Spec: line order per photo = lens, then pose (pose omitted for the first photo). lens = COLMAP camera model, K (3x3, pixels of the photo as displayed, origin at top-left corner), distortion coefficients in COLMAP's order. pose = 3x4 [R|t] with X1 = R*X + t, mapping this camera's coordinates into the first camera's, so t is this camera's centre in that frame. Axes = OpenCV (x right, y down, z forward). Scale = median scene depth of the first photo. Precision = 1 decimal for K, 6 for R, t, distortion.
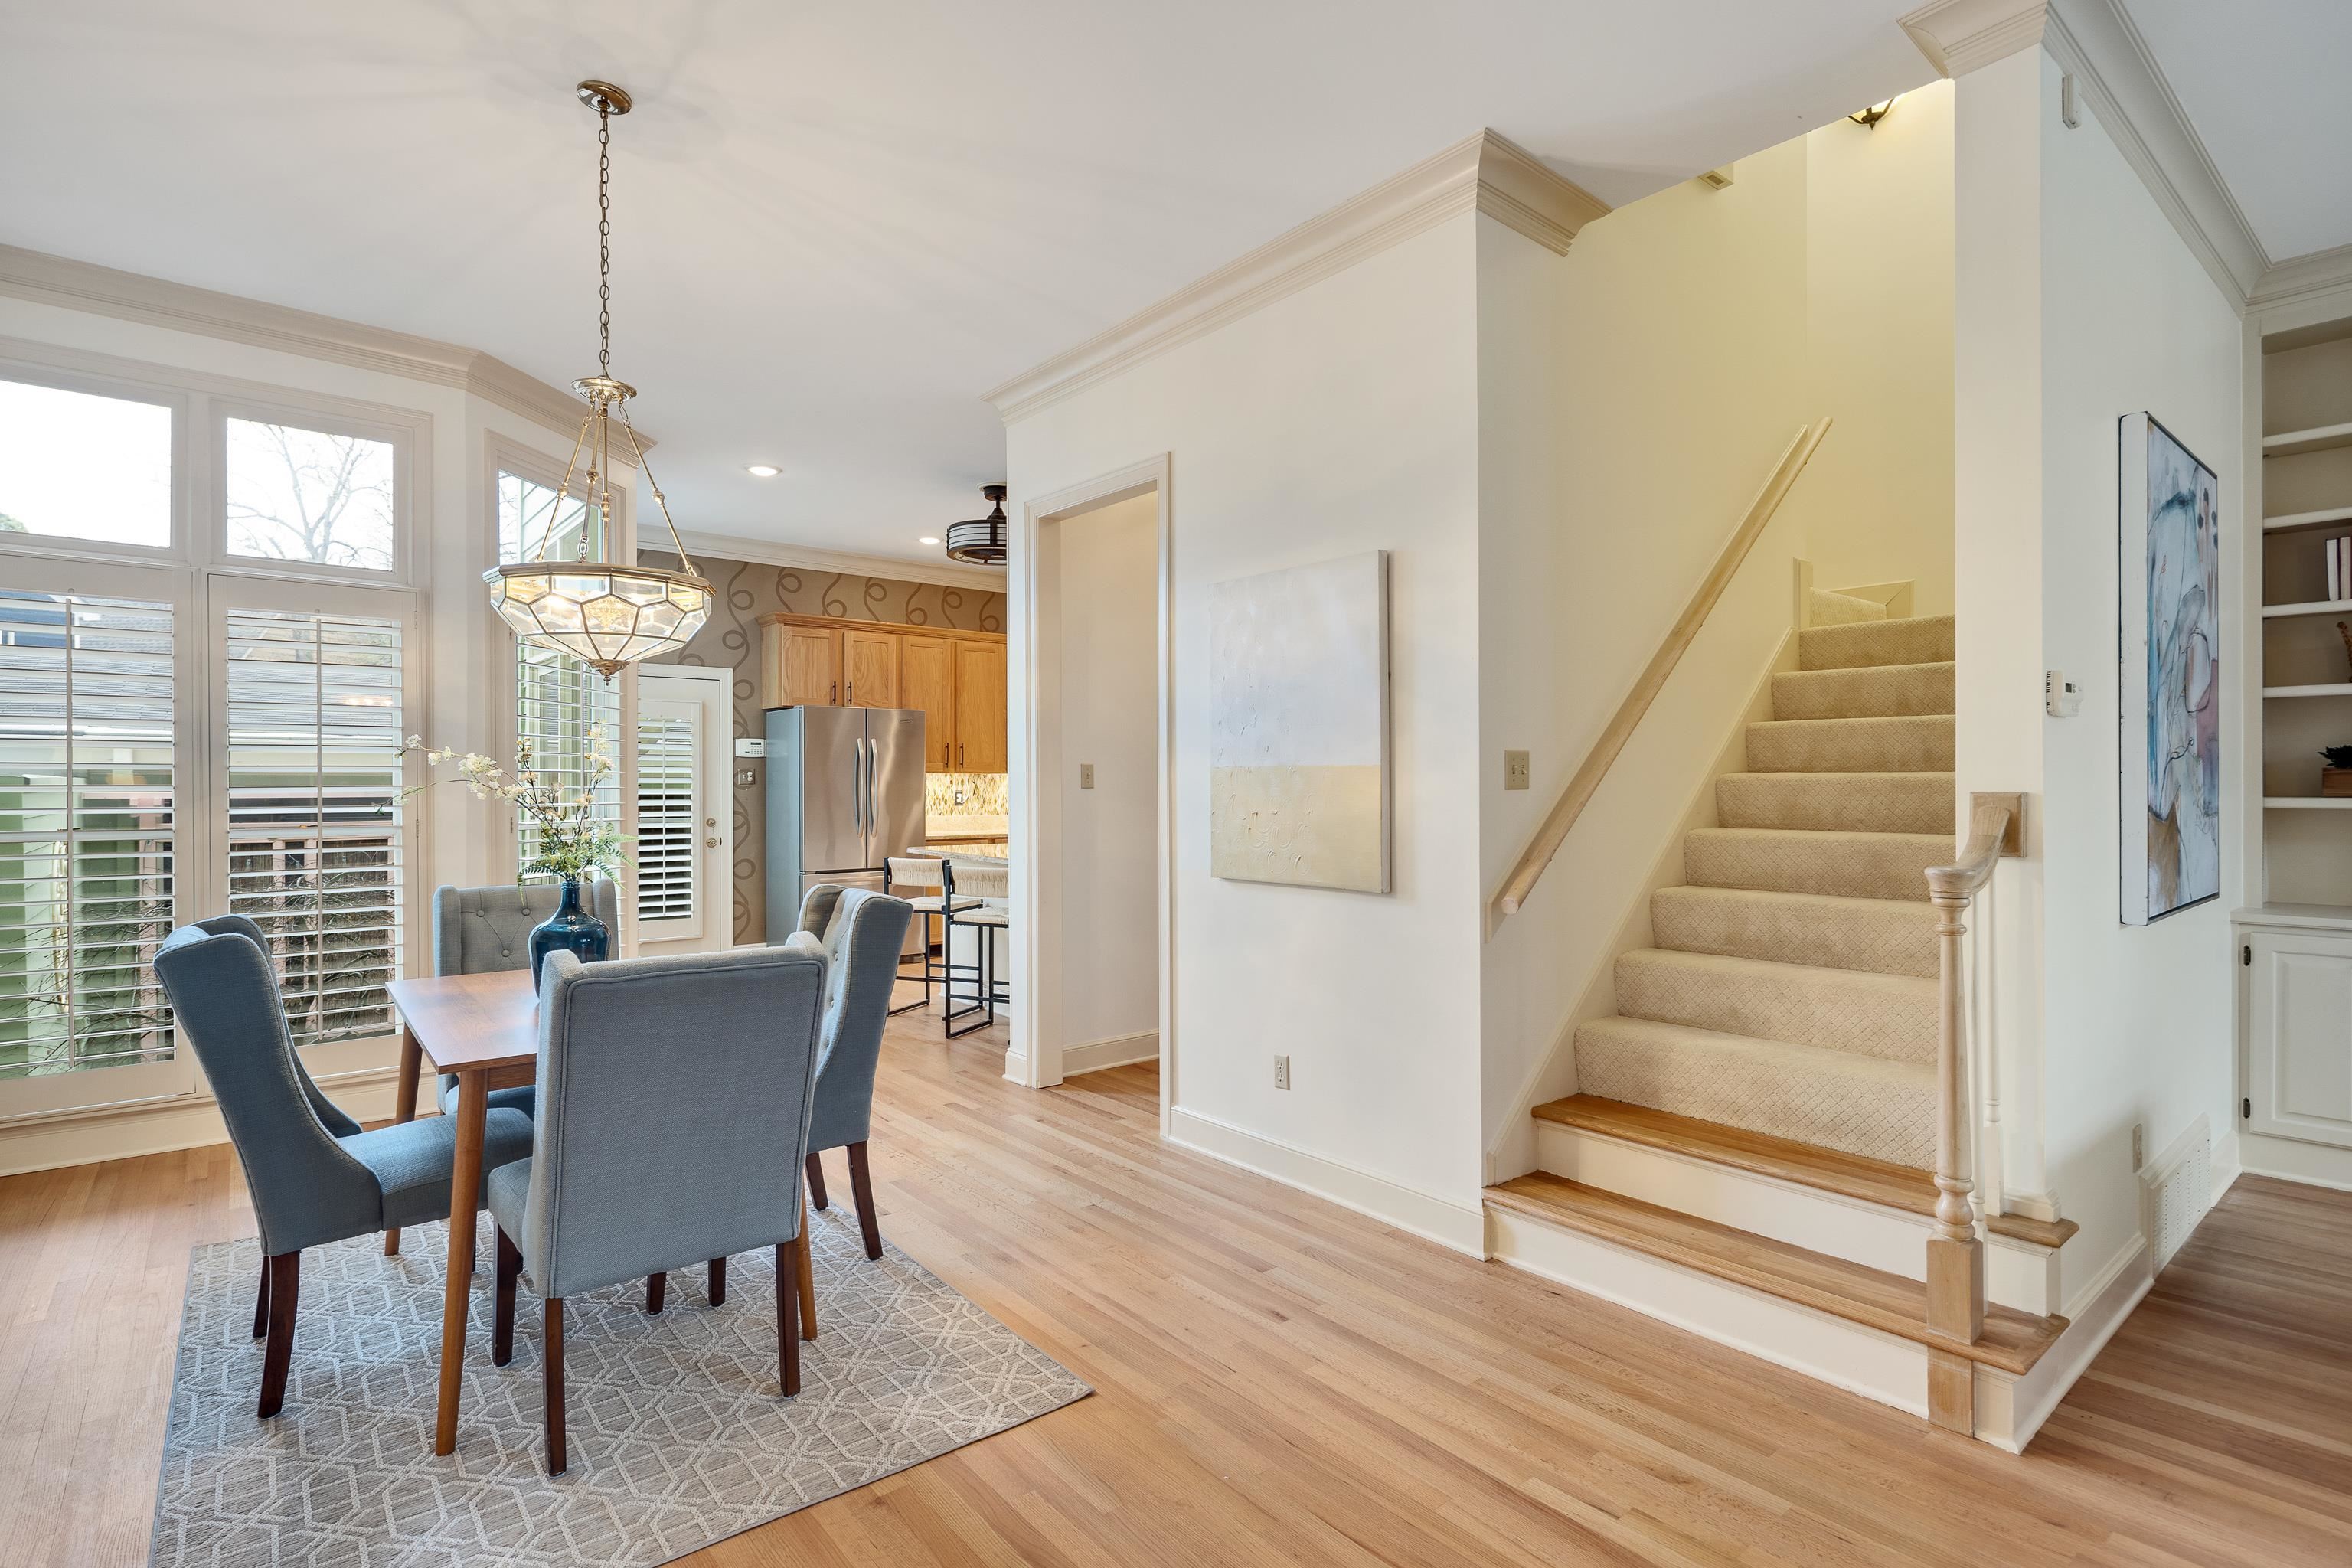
lens RADIAL K [[1137.8, 0, 1170.6], [0, 1137.8, 784.4], [0, 0, 1]] dist [0.006894, -0.005864]
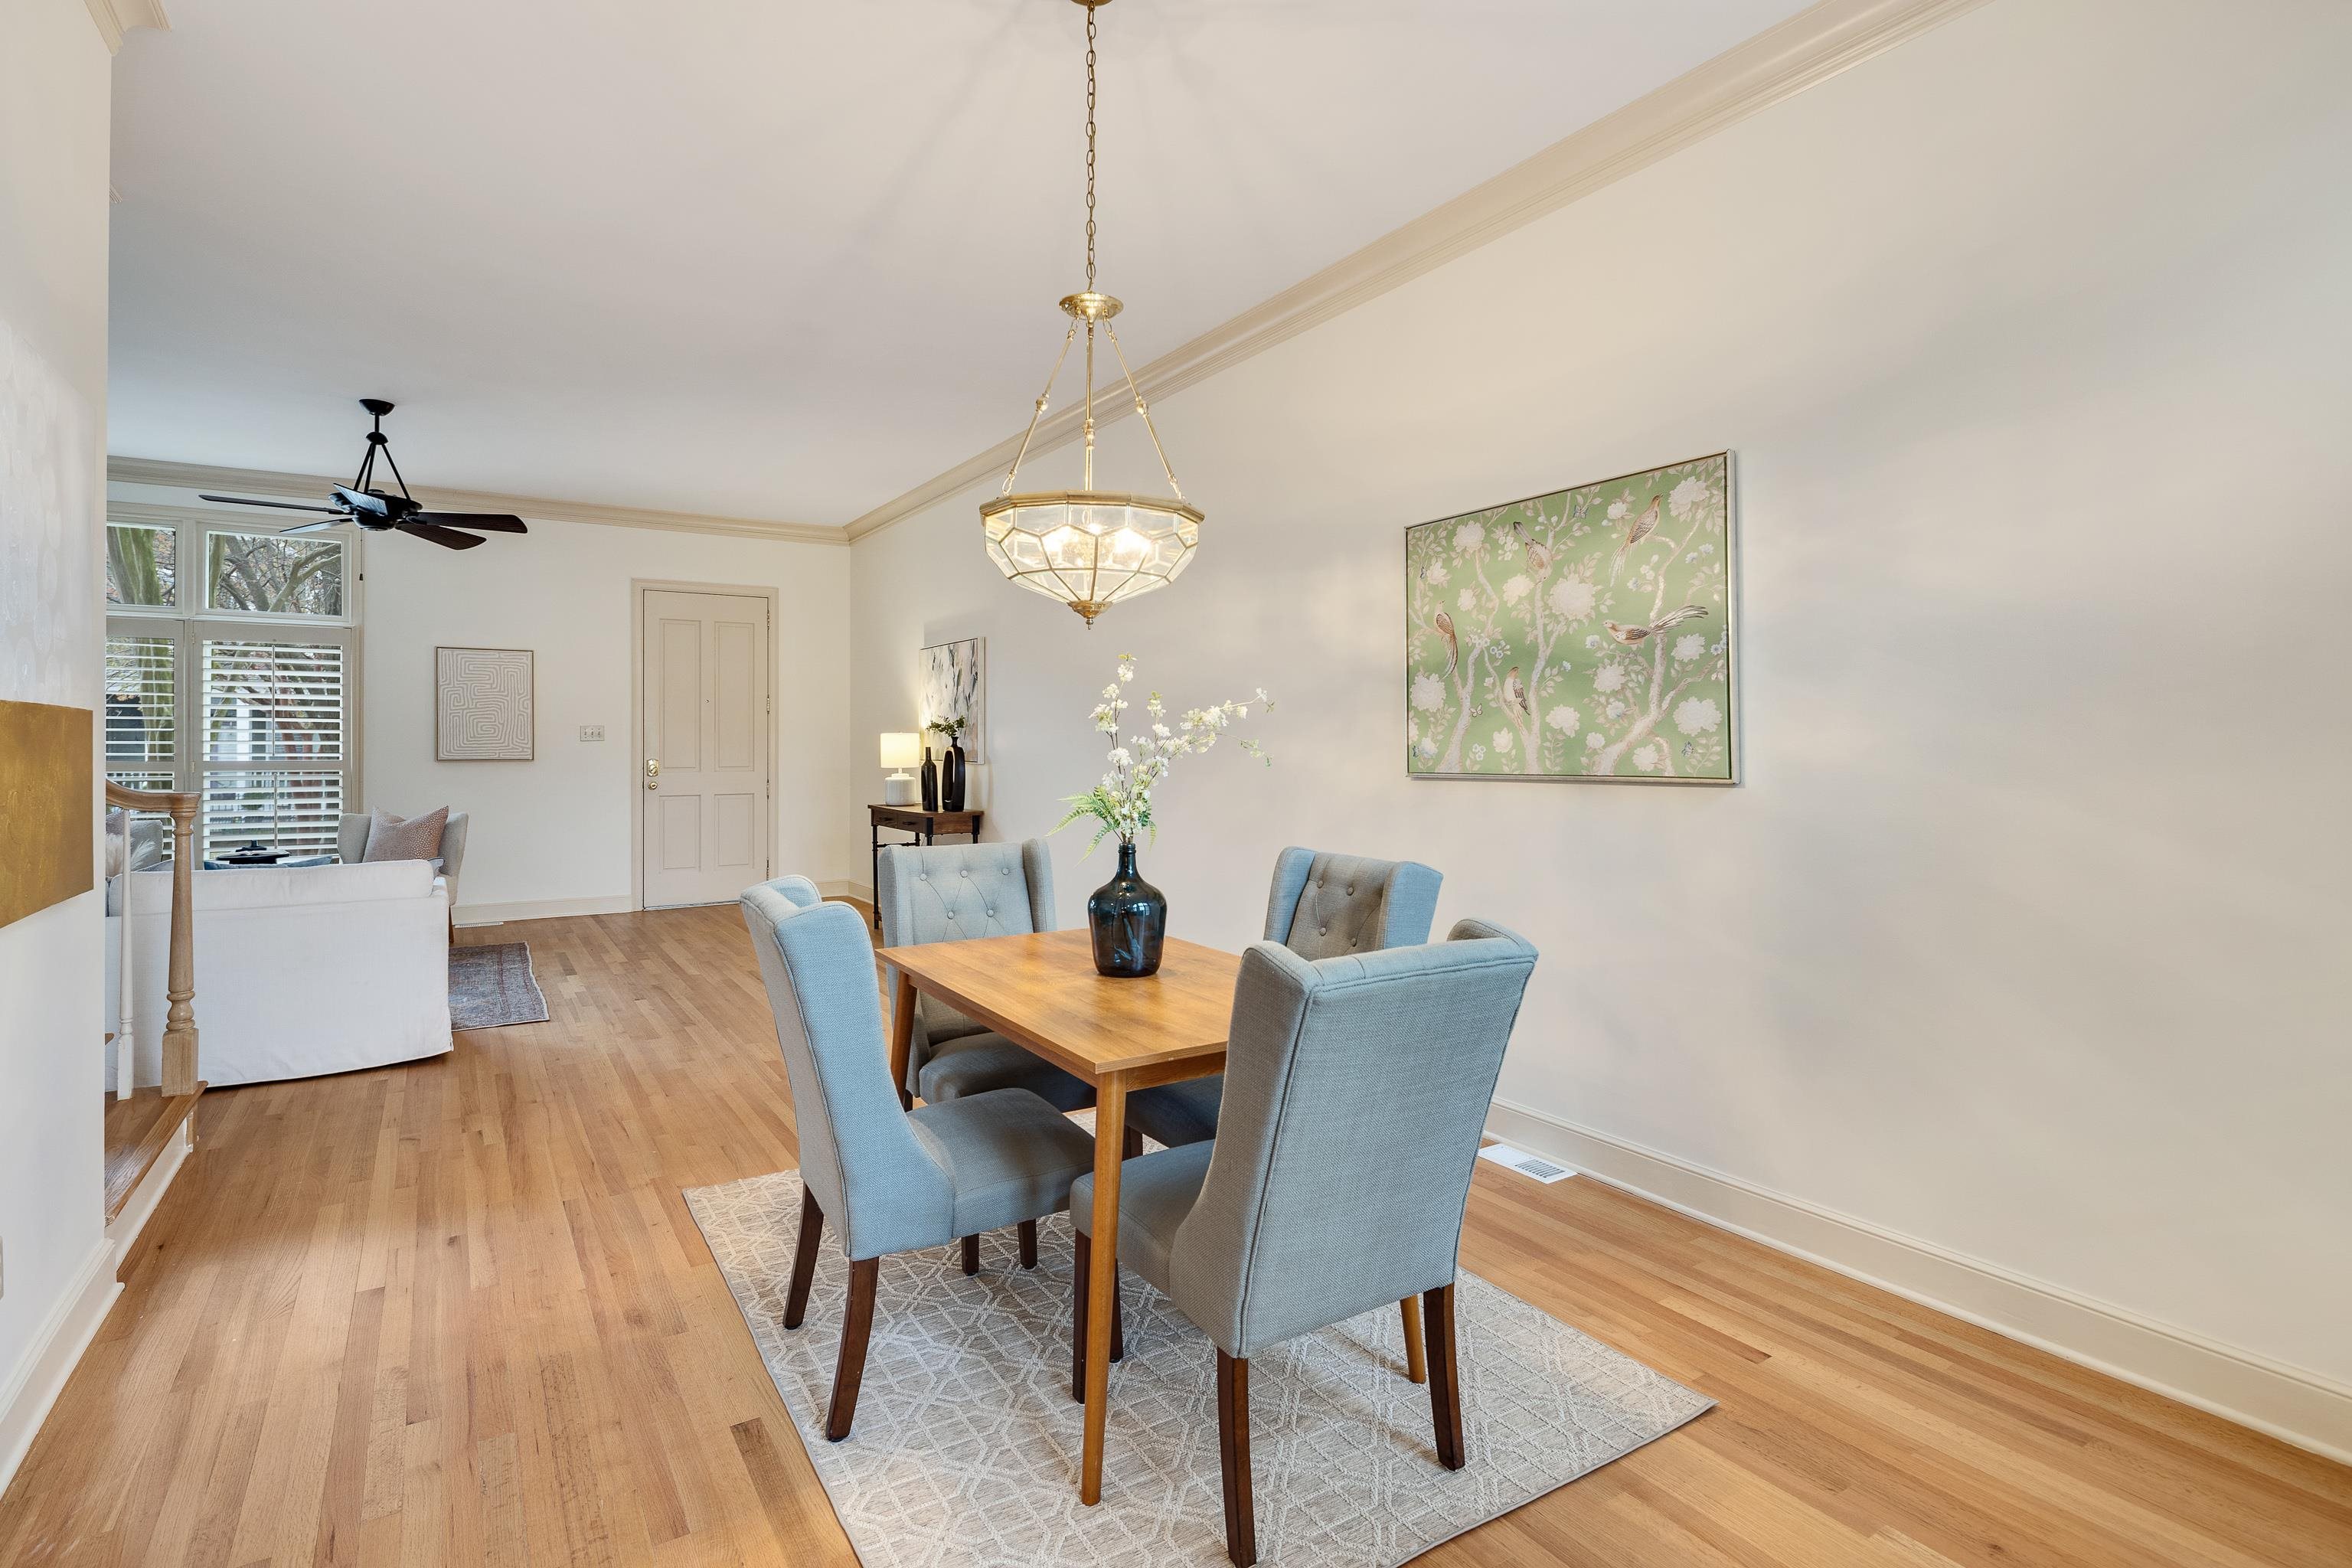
lens RADIAL K [[1137.8, 0, 1153.9], [0, 1137.8, 745.0], [0, 0, 1]] dist [0.006894, -0.005864]
pose [[-0.991376, 0.000436, 0.131047, -0.513691], [0.000643, 0.999999, 0.001538, 0.003421], [-0.131046, 0.001609, -0.991375, 1.462425]]
